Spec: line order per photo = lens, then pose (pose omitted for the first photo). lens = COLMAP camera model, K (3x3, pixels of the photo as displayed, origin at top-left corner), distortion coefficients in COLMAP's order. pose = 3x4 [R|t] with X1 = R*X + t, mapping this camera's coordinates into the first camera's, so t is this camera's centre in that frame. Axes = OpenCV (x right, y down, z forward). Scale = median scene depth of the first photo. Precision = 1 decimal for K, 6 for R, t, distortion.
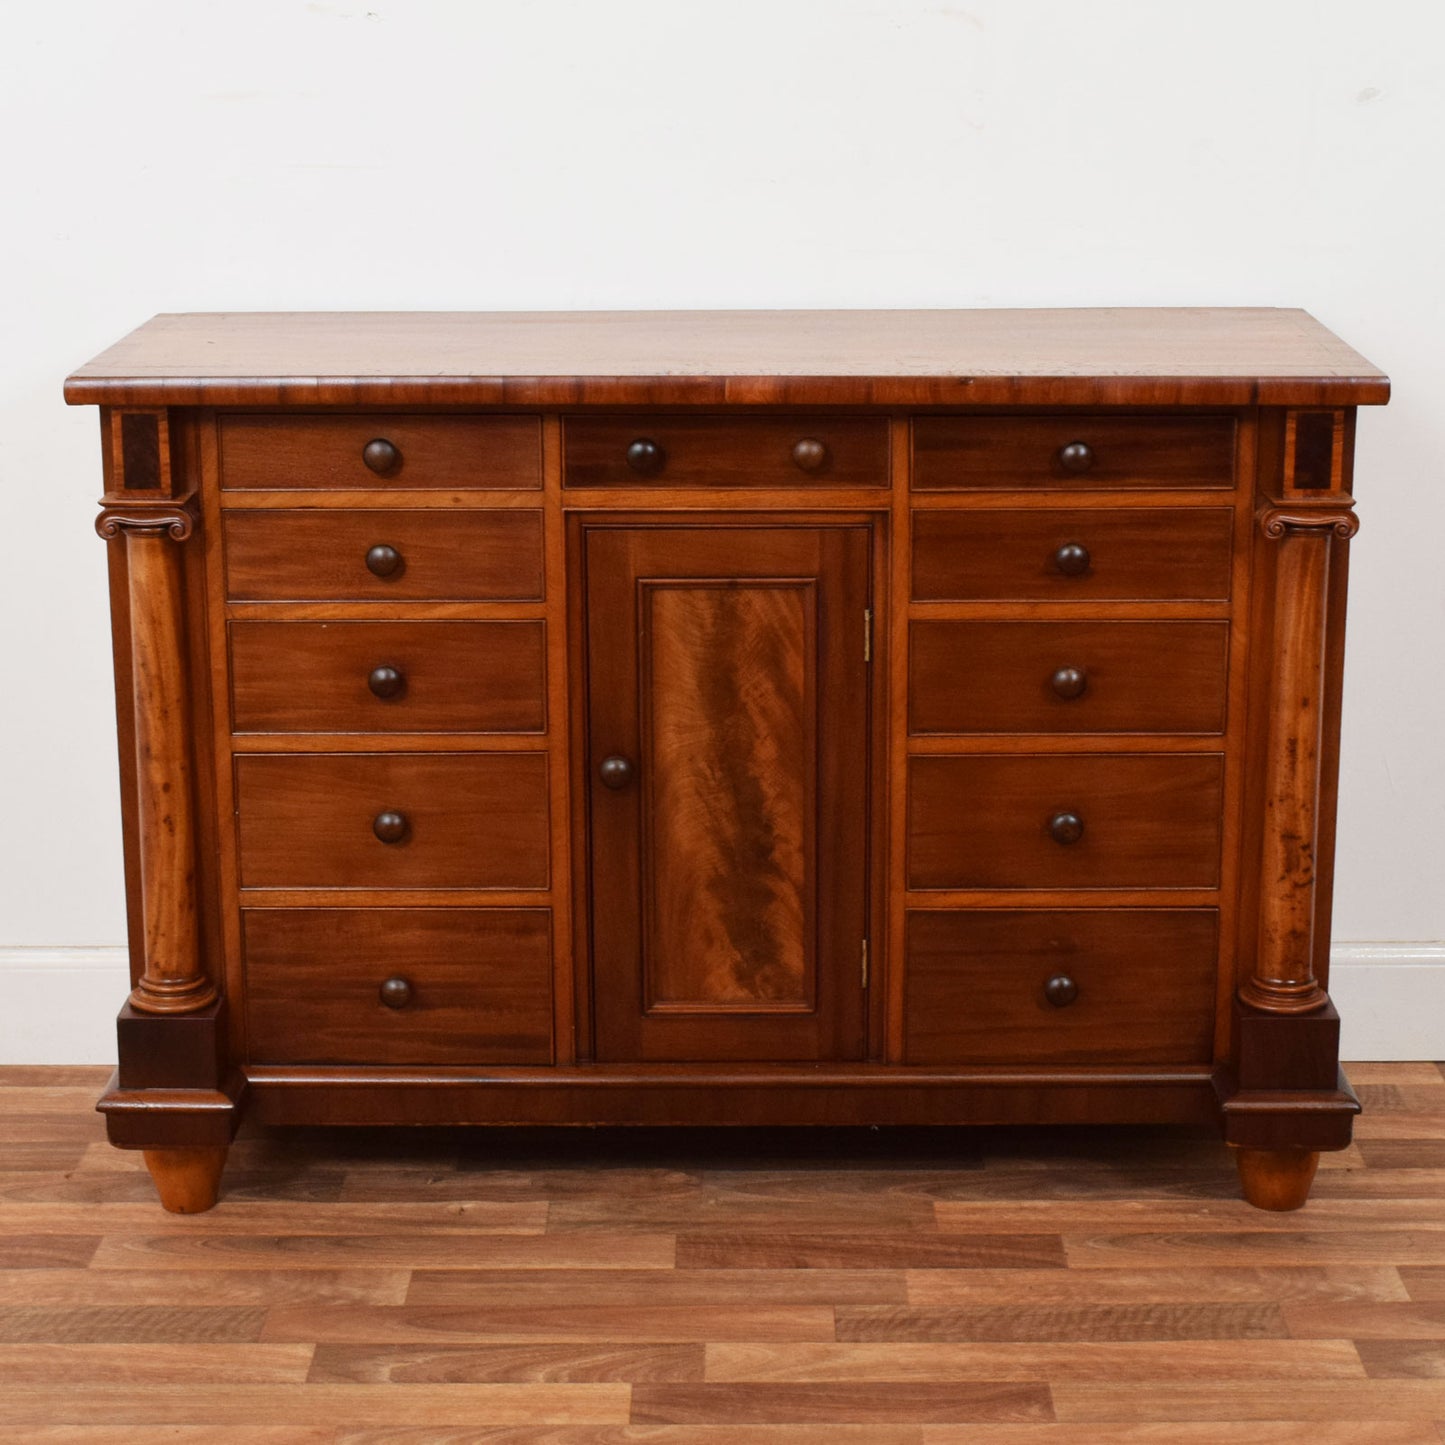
lens RADIAL K [[3075.0, 0, 749.3], [0, 3075.0, 721.2], [0, 0, 1]] dist [-0.020187, -0.101954]
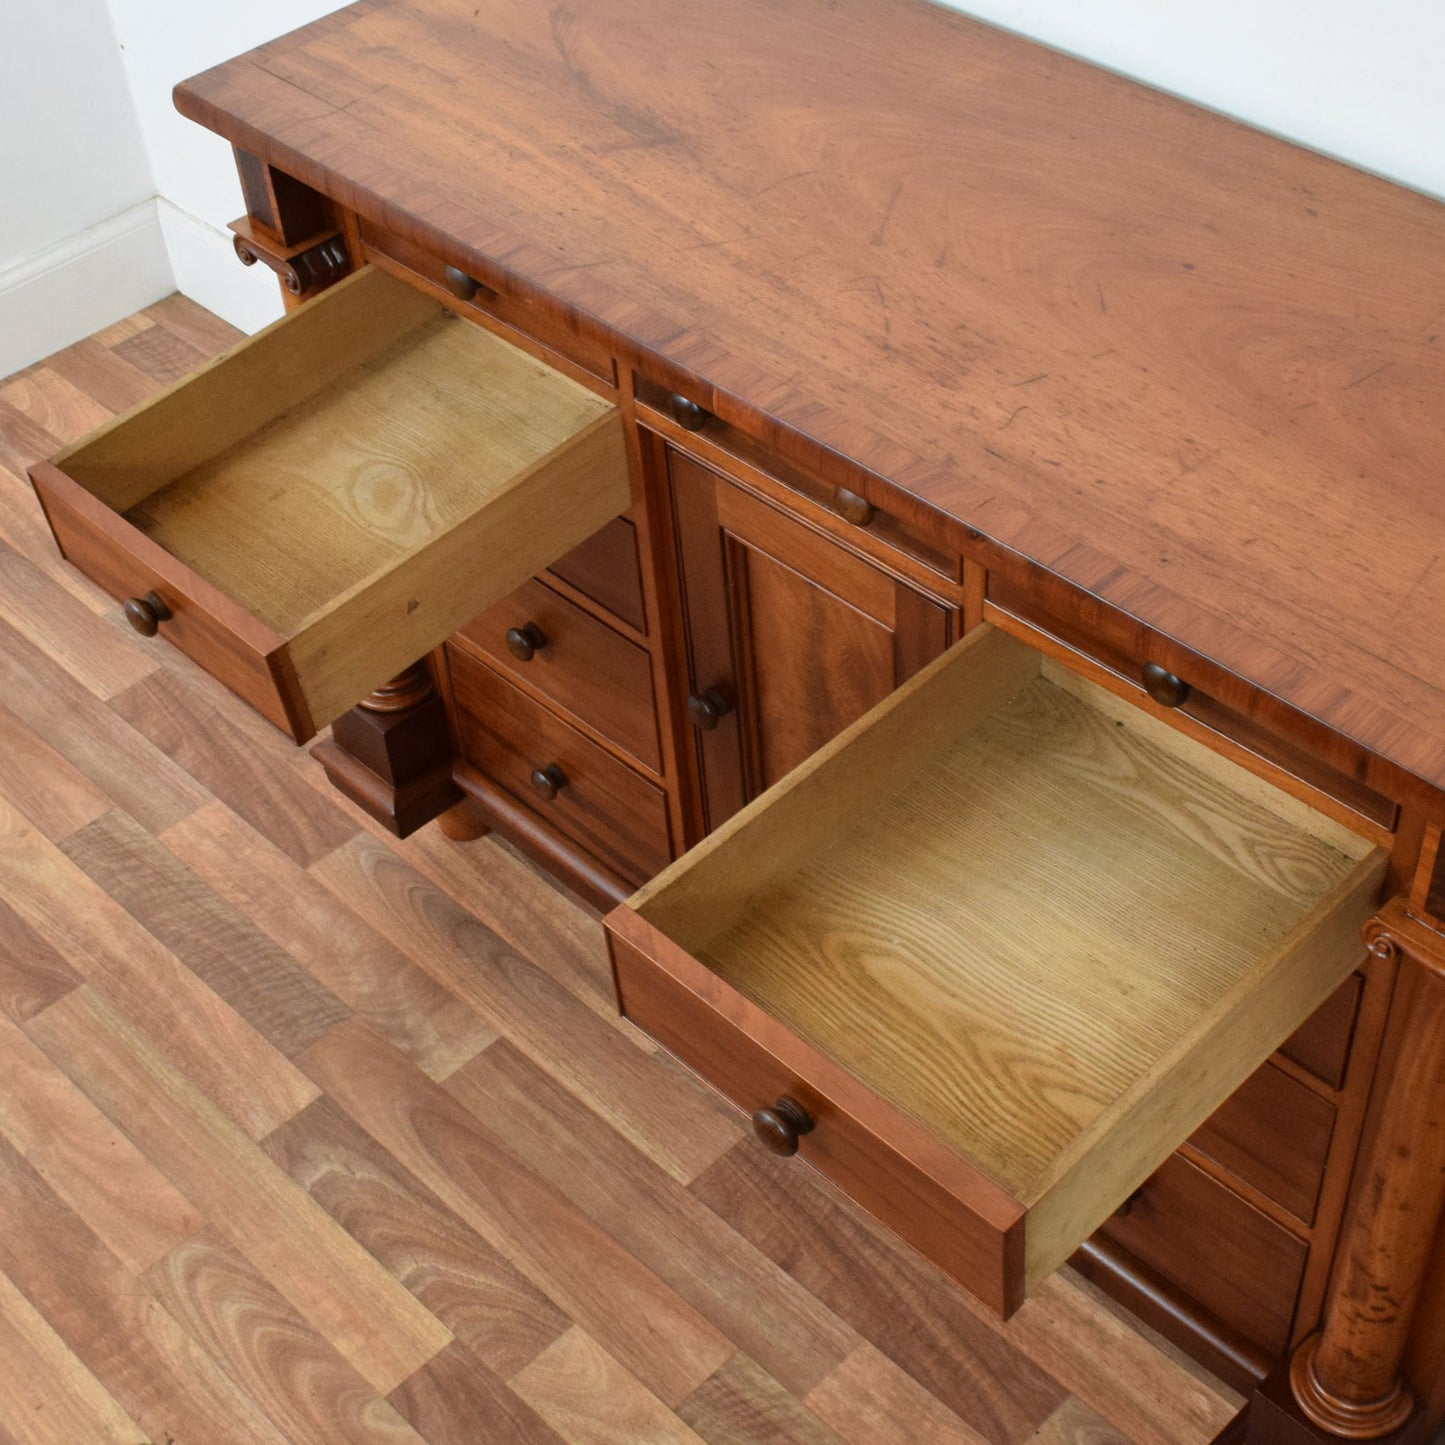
lens RADIAL K [[2247.1, 0, 757.5], [0, 2247.1, 745.5], [0, 0, 1]] dist [-0.020452, 0.002063]
pose [[0.706013, 0.469140, -0.530521, 0.289134], [-0.131441, 0.822902, 0.552770, -0.309520], [0.695894, -0.320531, 0.642644, 0.628016]]
